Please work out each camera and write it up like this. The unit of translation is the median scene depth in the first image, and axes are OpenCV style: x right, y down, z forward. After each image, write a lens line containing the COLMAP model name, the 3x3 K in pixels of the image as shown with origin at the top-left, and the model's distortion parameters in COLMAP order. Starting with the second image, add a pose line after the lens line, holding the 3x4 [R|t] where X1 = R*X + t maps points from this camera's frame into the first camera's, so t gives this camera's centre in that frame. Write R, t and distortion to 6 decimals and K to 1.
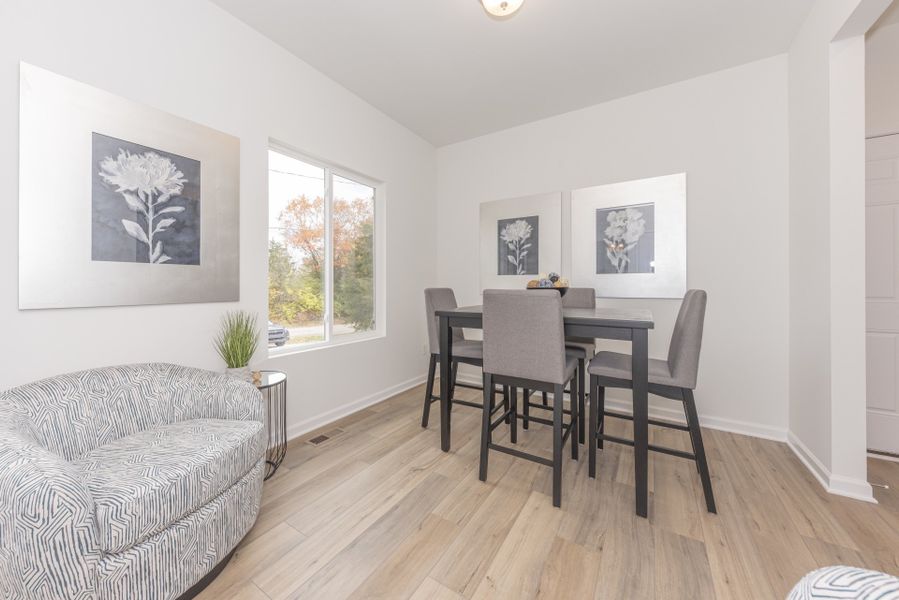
lens RADIAL K [[330.6, 0, 441.9], [0, 330.6, 284.9], [0, 0, 1]] dist [0.011898, -0.003257]
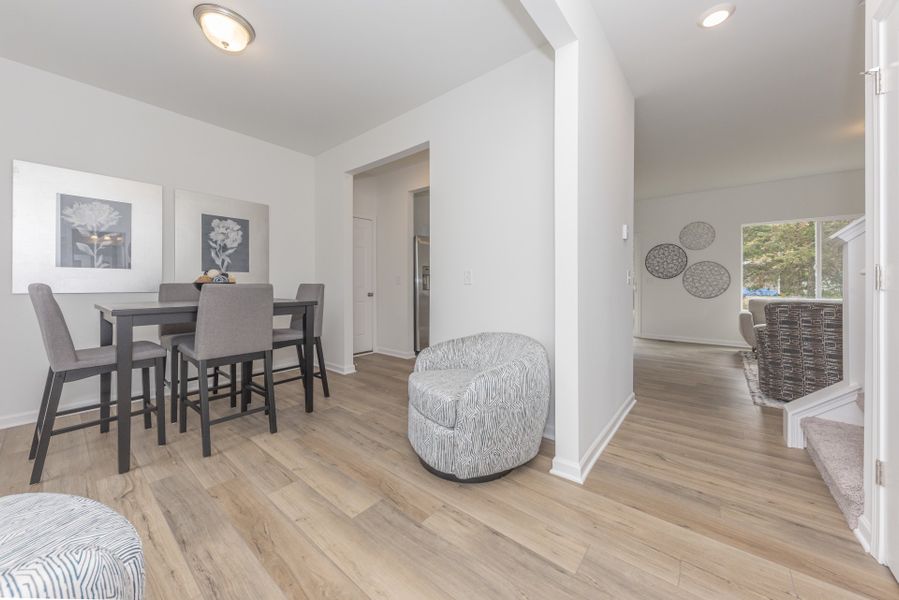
lens RADIAL K [[330.6, 0, 429.8], [0, 330.6, 285.4], [0, 0, 1]] dist [0.011898, -0.003257]
pose [[0.133389, -0.008411, 0.991028, -0.924102], [-0.001526, 0.999961, 0.008692, 0.008605], [-0.991063, -0.002672, 0.133371, 0.124780]]
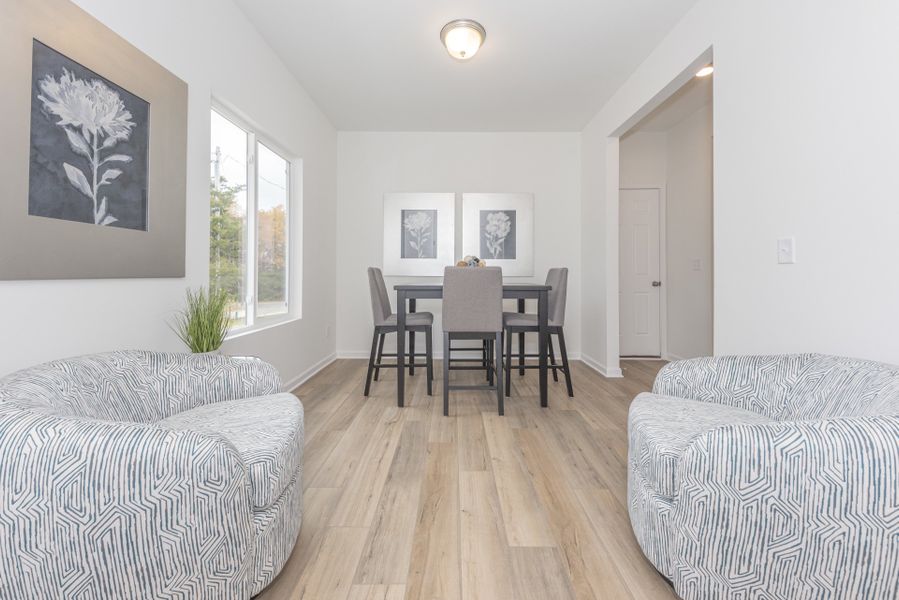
lens RADIAL K [[330.6, 0, 451.4], [0, 330.6, 273.1], [0, 0, 1]] dist [0.011898, -0.003257]
pose [[0.839156, 0.004100, 0.543875, -0.585178], [-0.002929, 0.999991, -0.003019, 0.045892], [-0.543883, 0.000940, 0.839161, -0.089882]]
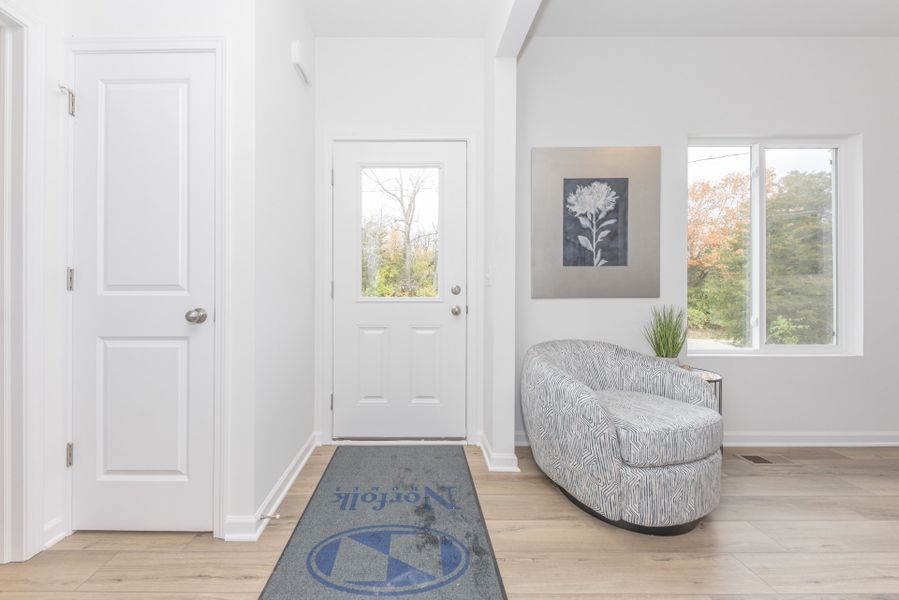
lens RADIAL K [[330.6, 0, 408.5], [0, 330.6, 291.4], [0, 0, 1]] dist [0.011898, -0.003257]
pose [[0.536400, -0.002441, -0.843960, -0.158340], [0.004604, 0.999989, 0.000034, 0.029449], [0.843951, -0.003904, 0.536405, -0.312141]]
